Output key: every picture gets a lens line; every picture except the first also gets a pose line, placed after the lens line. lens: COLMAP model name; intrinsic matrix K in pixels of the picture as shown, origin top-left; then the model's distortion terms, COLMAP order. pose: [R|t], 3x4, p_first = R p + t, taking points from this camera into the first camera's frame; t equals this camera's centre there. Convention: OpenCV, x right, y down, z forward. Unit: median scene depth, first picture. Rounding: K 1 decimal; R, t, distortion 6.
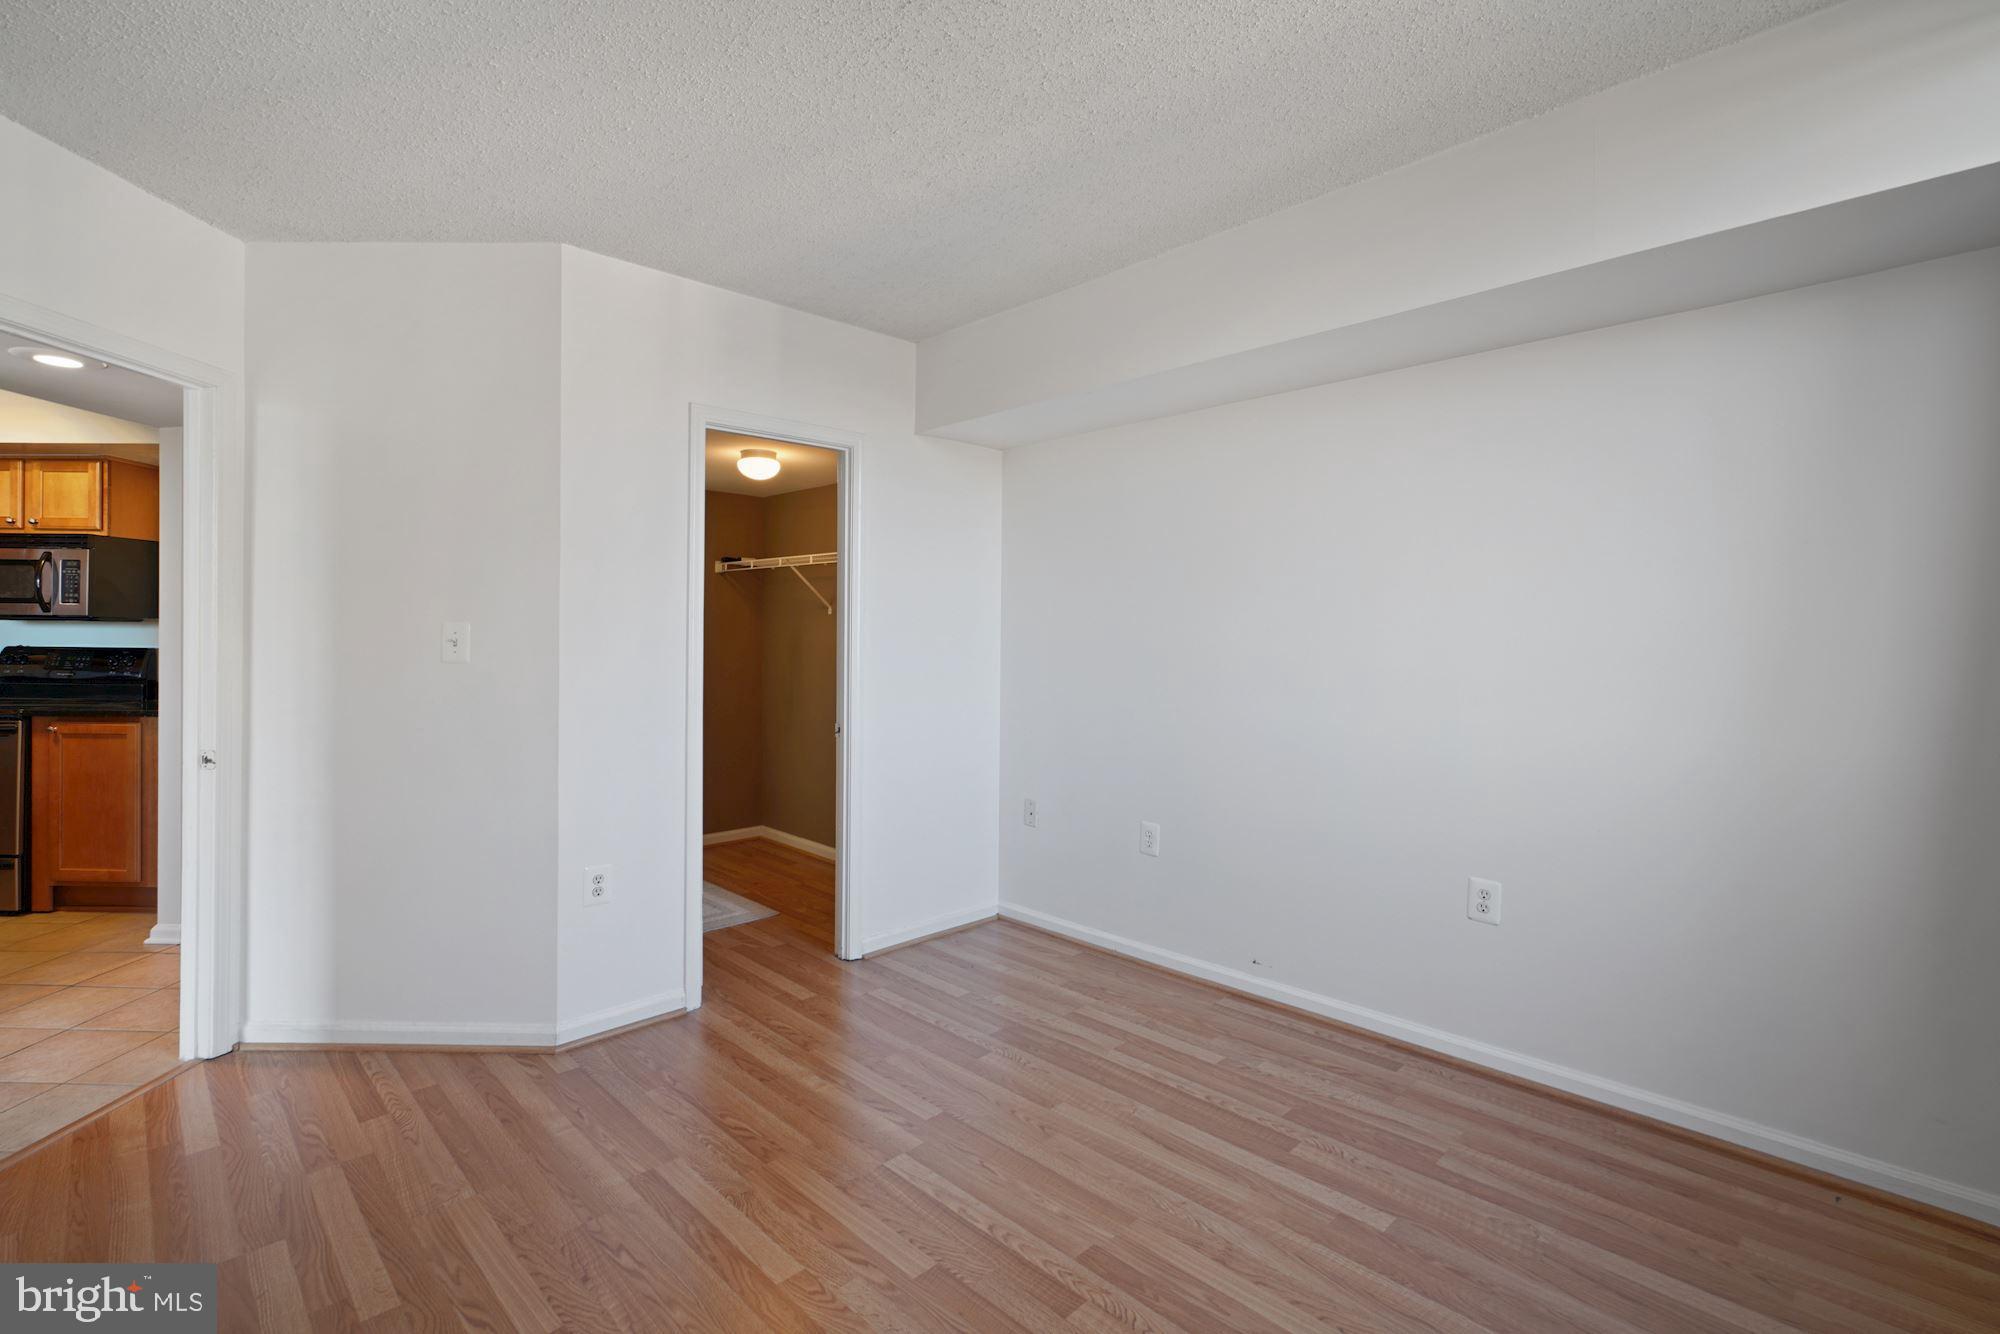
lens RADIAL K [[920.0, 0, 982.6], [0, 920.0, 639.5], [0, 0, 1]] dist [-0.001925, 0.000492]
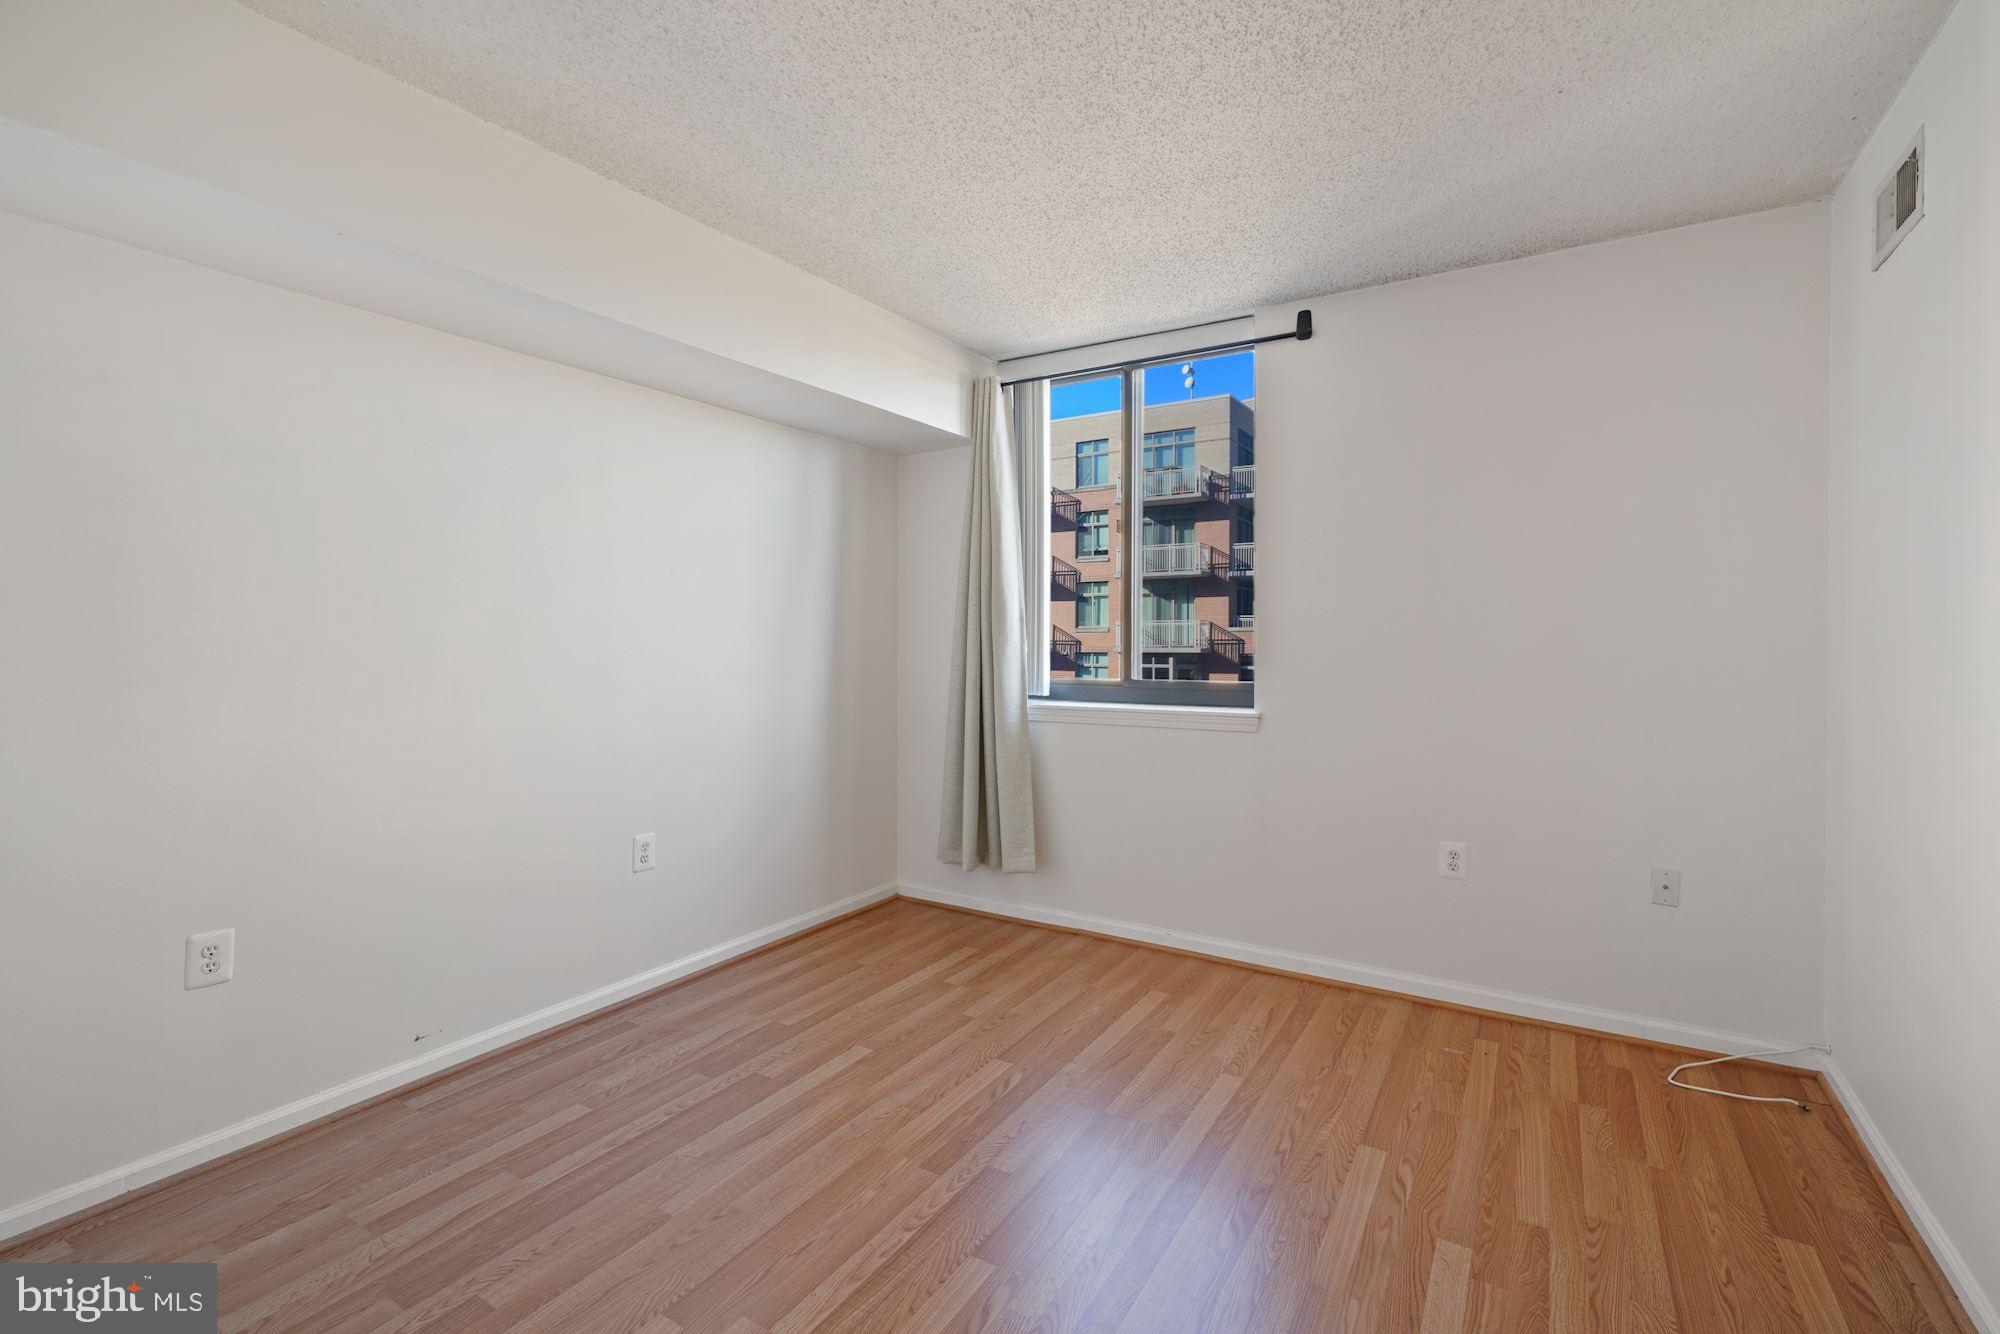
lens RADIAL K [[920.0, 0, 1010.3], [0, 920.0, 645.8], [0, 0, 1]] dist [-0.001925, 0.000492]
pose [[-0.266656, -0.014459, 0.963683, -0.826206], [0.000409, 0.999886, 0.015115, 0.001757], [-0.963792, 0.004425, -0.266619, 0.996846]]
